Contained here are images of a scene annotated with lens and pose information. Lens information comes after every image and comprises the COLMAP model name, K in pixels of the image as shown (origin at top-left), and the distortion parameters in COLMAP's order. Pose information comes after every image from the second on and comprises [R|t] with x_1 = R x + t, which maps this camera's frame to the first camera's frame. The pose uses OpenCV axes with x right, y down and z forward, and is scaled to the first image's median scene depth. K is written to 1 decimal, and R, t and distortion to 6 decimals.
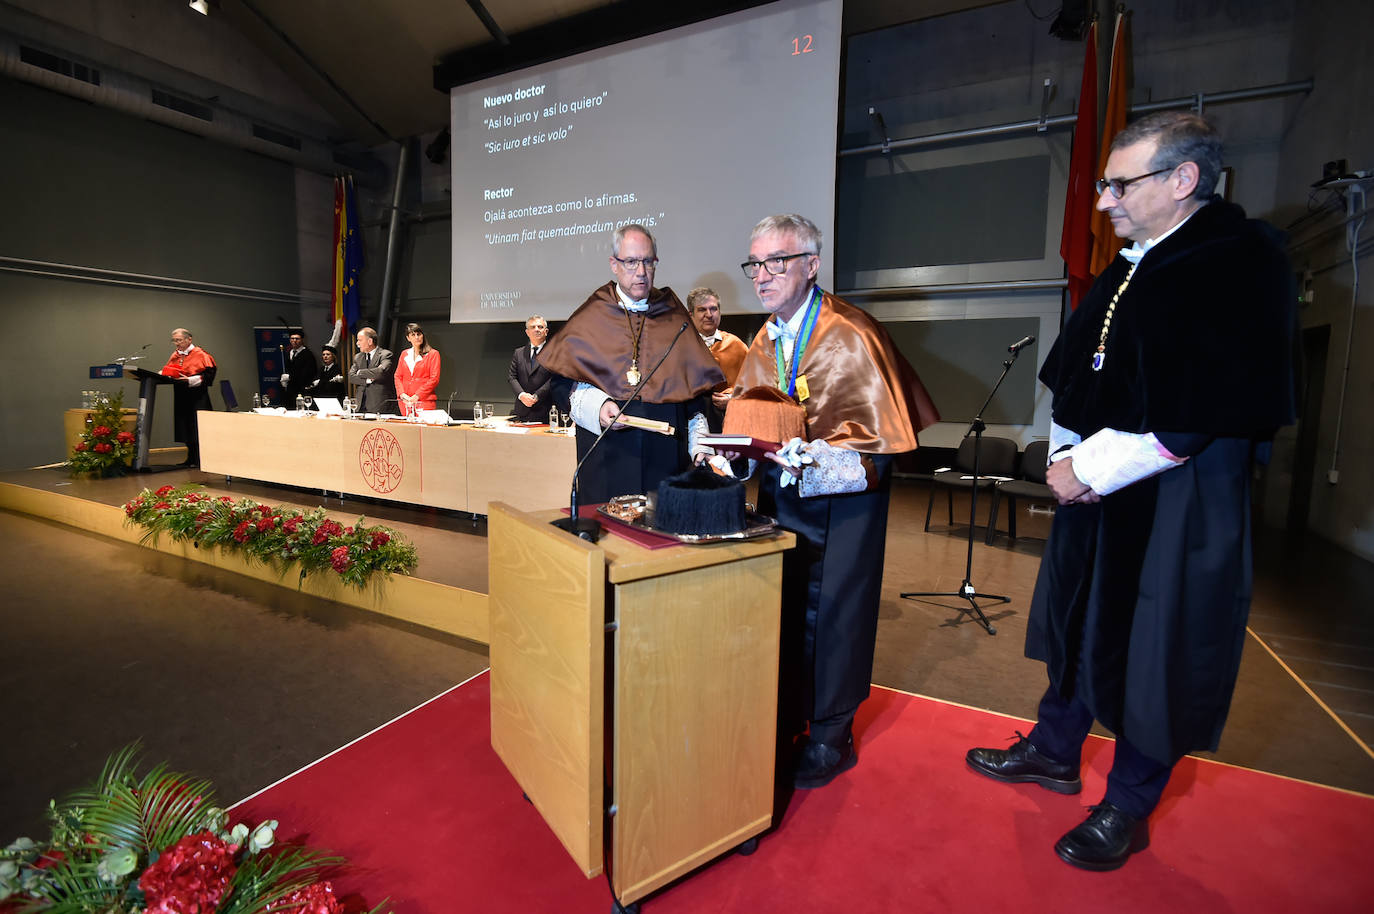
lens RADIAL K [[656.3, 0, 675.8], [0, 656.3, 455.1], [0, 0, 1]] dist [-0.030913, -0.001079]
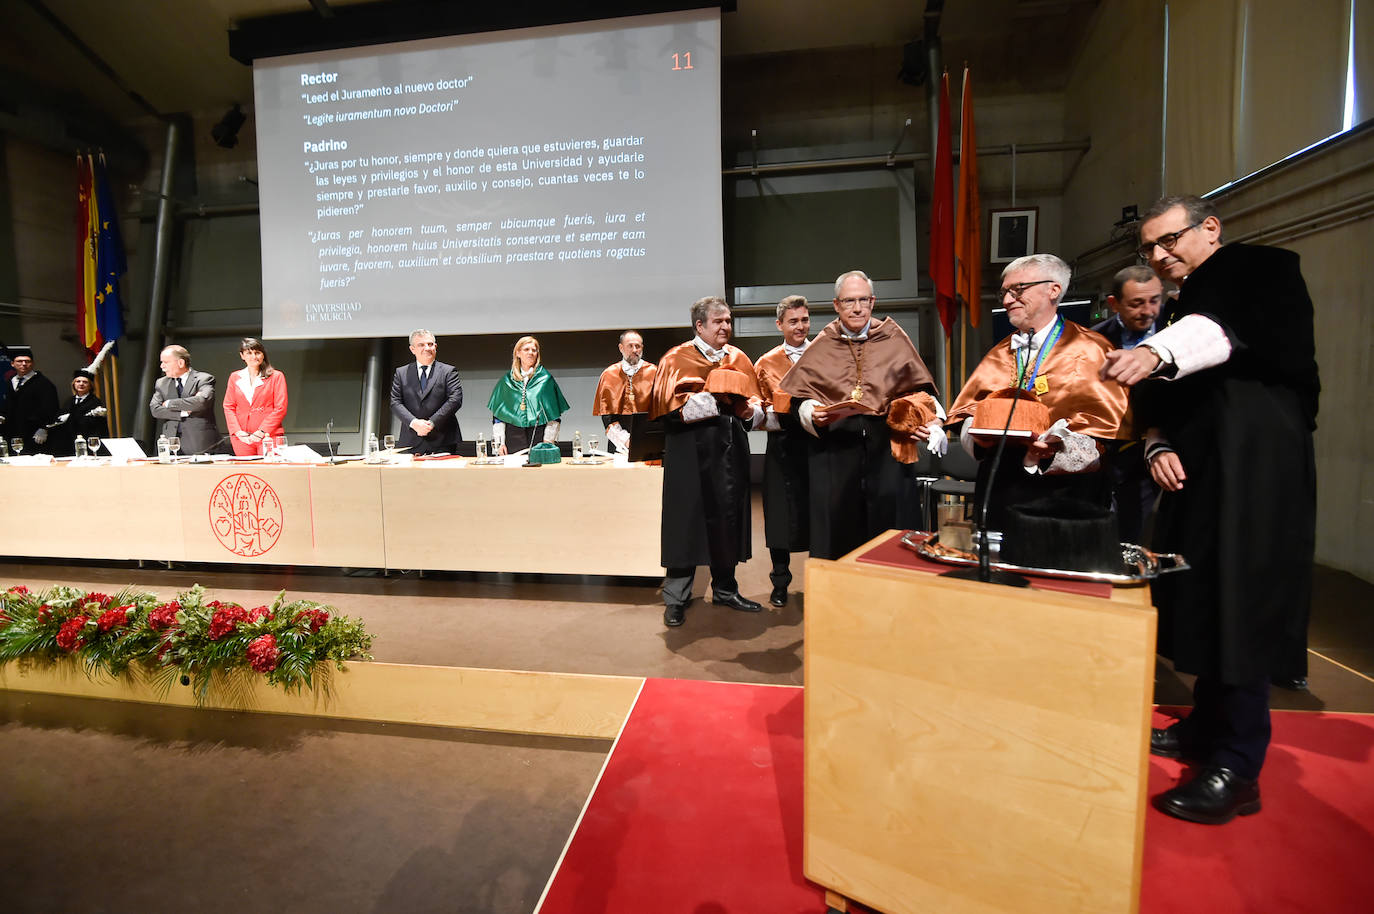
lens RADIAL K [[656.3, 0, 686.9], [0, 656.3, 449.6], [0, 0, 1]] dist [-0.030913, -0.001079]
pose [[0.938643, -0.058829, 0.339835, -0.177664], [0.070053, 0.997326, -0.020841, -0.013121], [-0.337700, 0.043368, 0.940254, 0.081165]]
